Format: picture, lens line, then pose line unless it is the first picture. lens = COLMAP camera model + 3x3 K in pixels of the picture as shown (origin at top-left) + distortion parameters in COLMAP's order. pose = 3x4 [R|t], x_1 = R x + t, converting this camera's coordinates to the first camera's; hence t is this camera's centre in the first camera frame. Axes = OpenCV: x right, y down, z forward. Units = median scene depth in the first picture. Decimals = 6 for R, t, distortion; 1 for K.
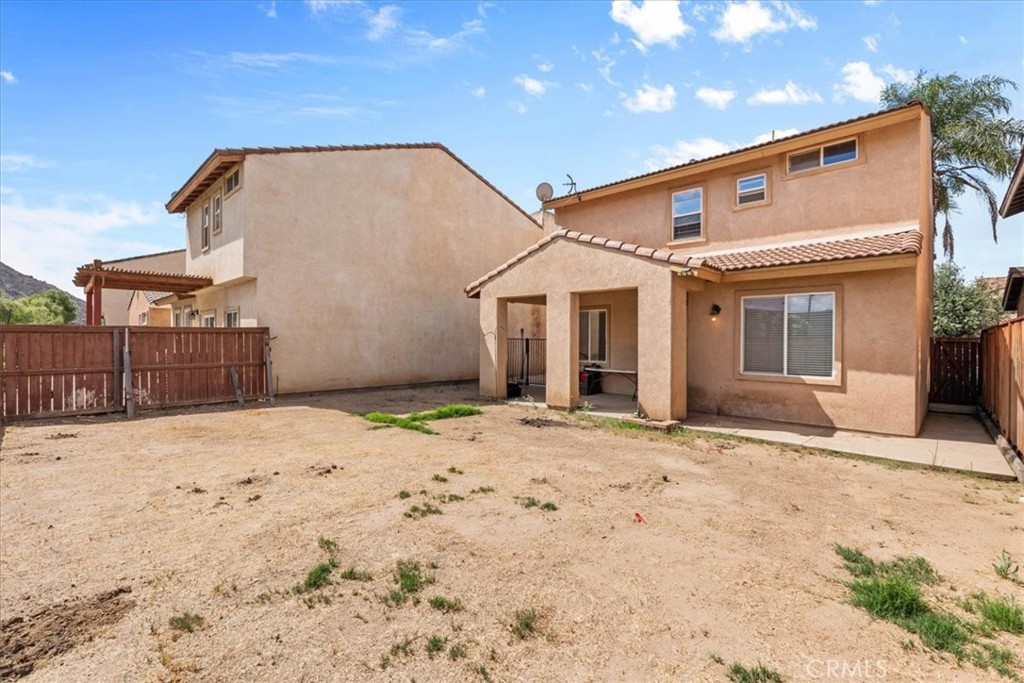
lens RADIAL K [[463.6, 0, 515.2], [0, 463.6, 347.0], [0, 0, 1]] dist [0.000487, 0.000040]
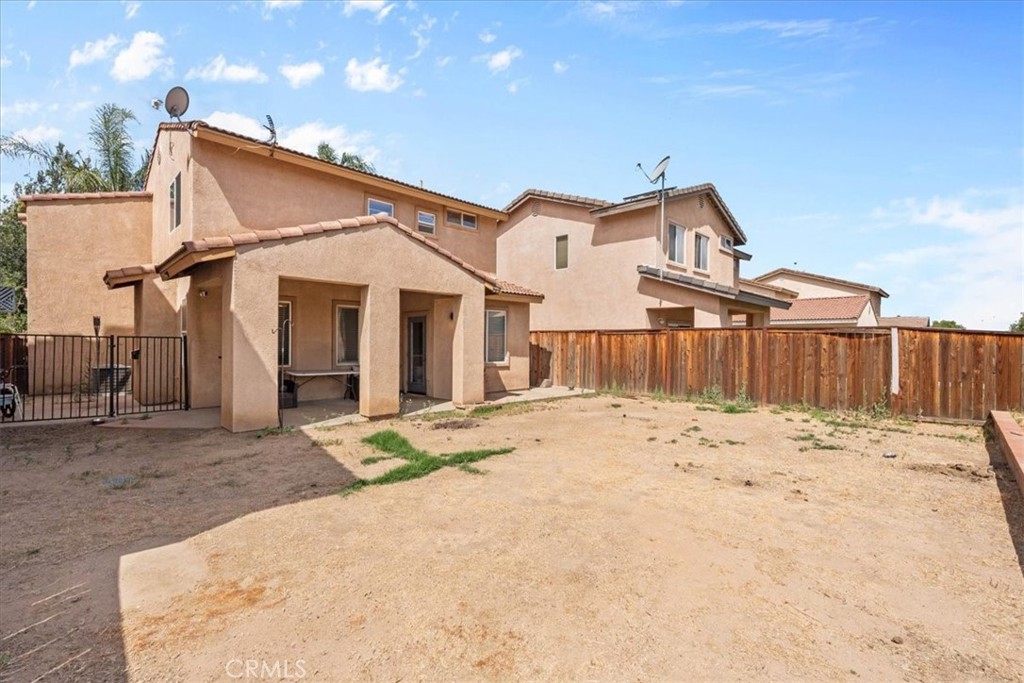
lens RADIAL K [[463.6, 0, 515.2], [0, 463.6, 347.0], [0, 0, 1]] dist [0.000487, 0.000040]
pose [[-0.013244, -0.021367, 0.999684, -0.805767], [0.006484, 0.999749, 0.021454, -0.019001], [-0.999891, 0.006766, -0.013102, 0.776286]]
